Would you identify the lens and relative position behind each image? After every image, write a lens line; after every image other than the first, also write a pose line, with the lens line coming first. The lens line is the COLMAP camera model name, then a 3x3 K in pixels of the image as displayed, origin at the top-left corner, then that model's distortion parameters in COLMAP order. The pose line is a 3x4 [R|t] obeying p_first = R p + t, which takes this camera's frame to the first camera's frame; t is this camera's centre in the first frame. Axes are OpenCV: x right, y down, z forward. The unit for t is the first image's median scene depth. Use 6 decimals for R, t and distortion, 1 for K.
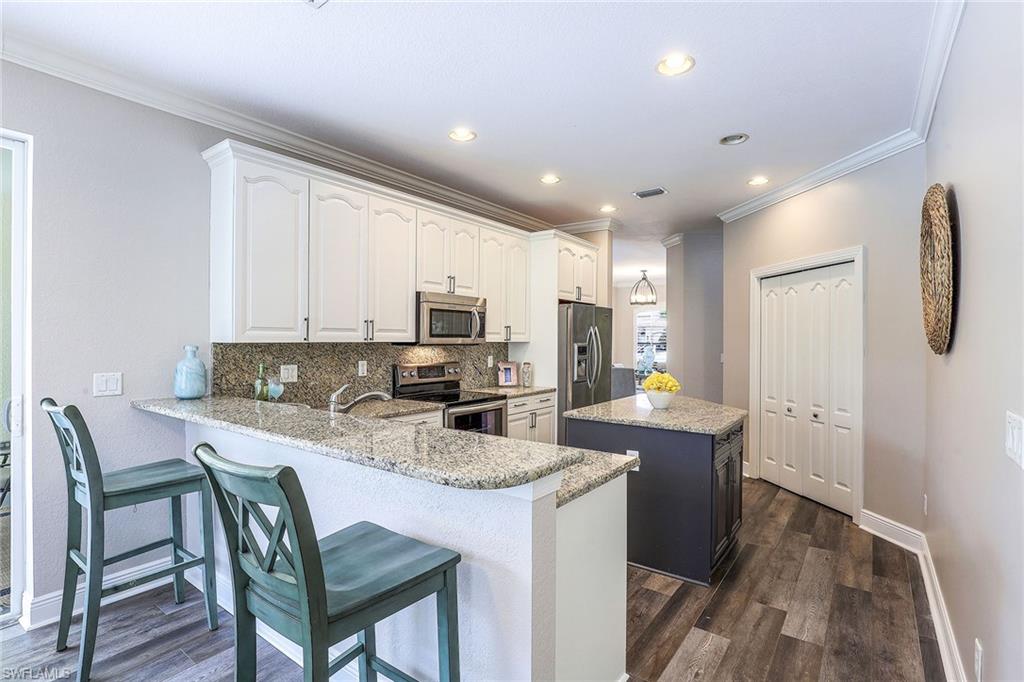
lens RADIAL K [[474.4, 0, 534.6], [0, 474.4, 340.6], [0, 0, 1]] dist [-0.032792, 0.003337]
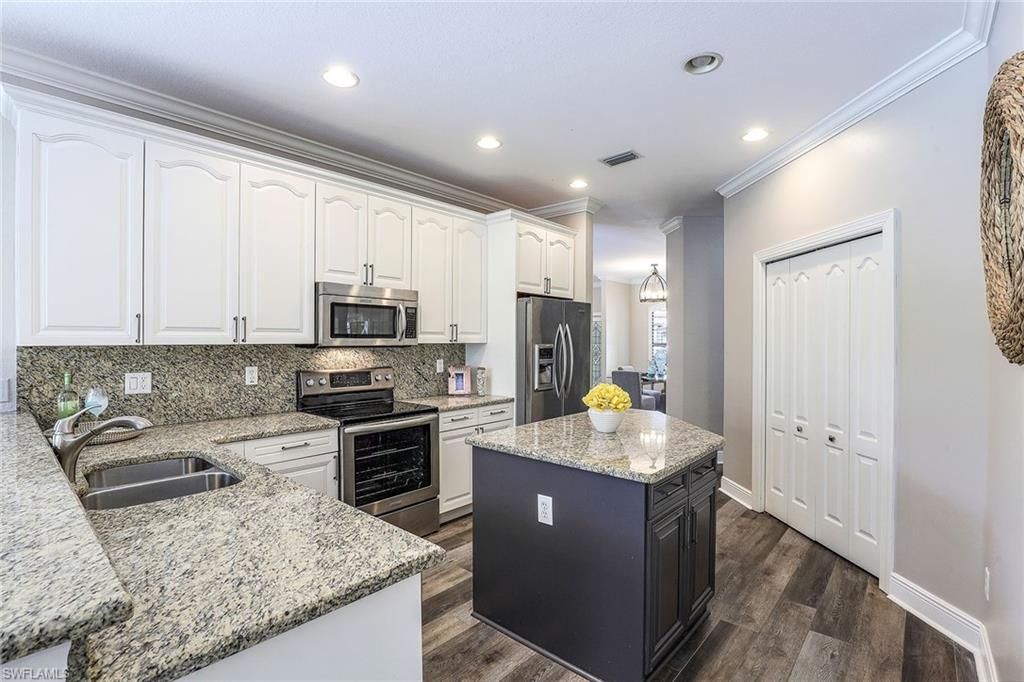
lens RADIAL K [[474.4, 0, 520.8], [0, 474.4, 343.8], [0, 0, 1]] dist [-0.032792, 0.003337]
pose [[0.996108, -0.003045, -0.088086, 0.171912], [0.003517, 0.999980, 0.005202, -0.000219], [0.088069, -0.005491, 0.996099, 0.210088]]
